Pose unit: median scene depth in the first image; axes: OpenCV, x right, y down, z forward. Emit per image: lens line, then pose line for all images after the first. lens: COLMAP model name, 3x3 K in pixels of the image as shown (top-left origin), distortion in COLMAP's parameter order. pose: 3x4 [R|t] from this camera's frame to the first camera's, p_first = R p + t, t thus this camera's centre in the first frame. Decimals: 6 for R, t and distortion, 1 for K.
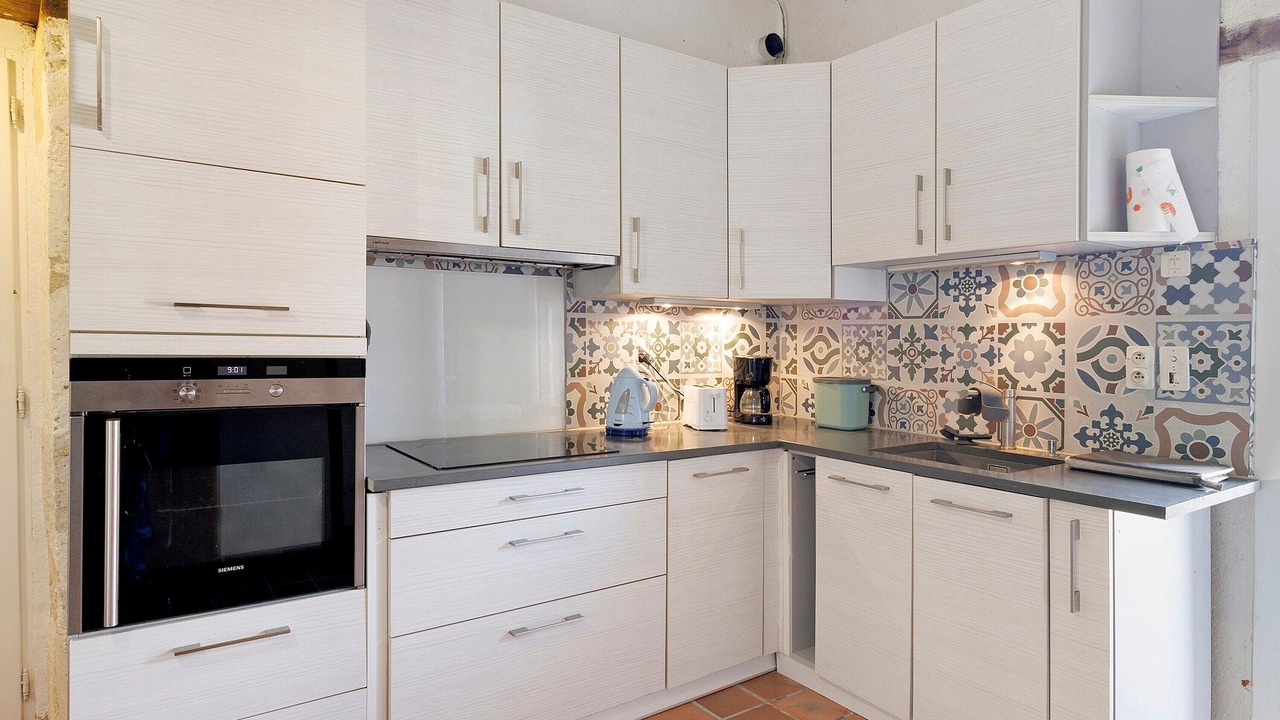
lens RADIAL K [[728.0, 0, 642.1], [0, 728.0, 337.9], [0, 0, 1]] dist [-0.000245, -0.000114]
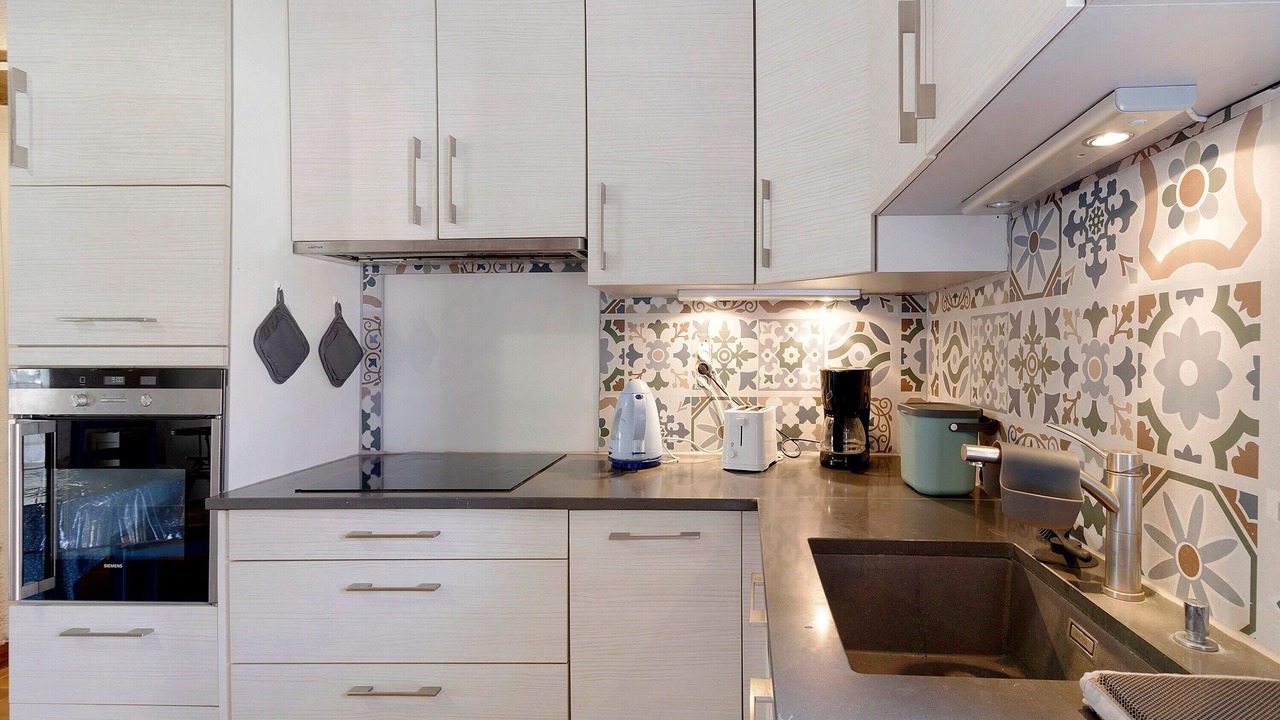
lens RADIAL K [[659.7, 0, 640.0], [0, 659.7, 360.0], [0, 0, 1]] dist [0.002942, 0.000362]
pose [[0.814696, 0.002337, -0.579883, 0.396342], [0.007360, 0.999870, 0.014371, 0.008303], [0.579841, -0.015976, 0.814573, 0.425881]]
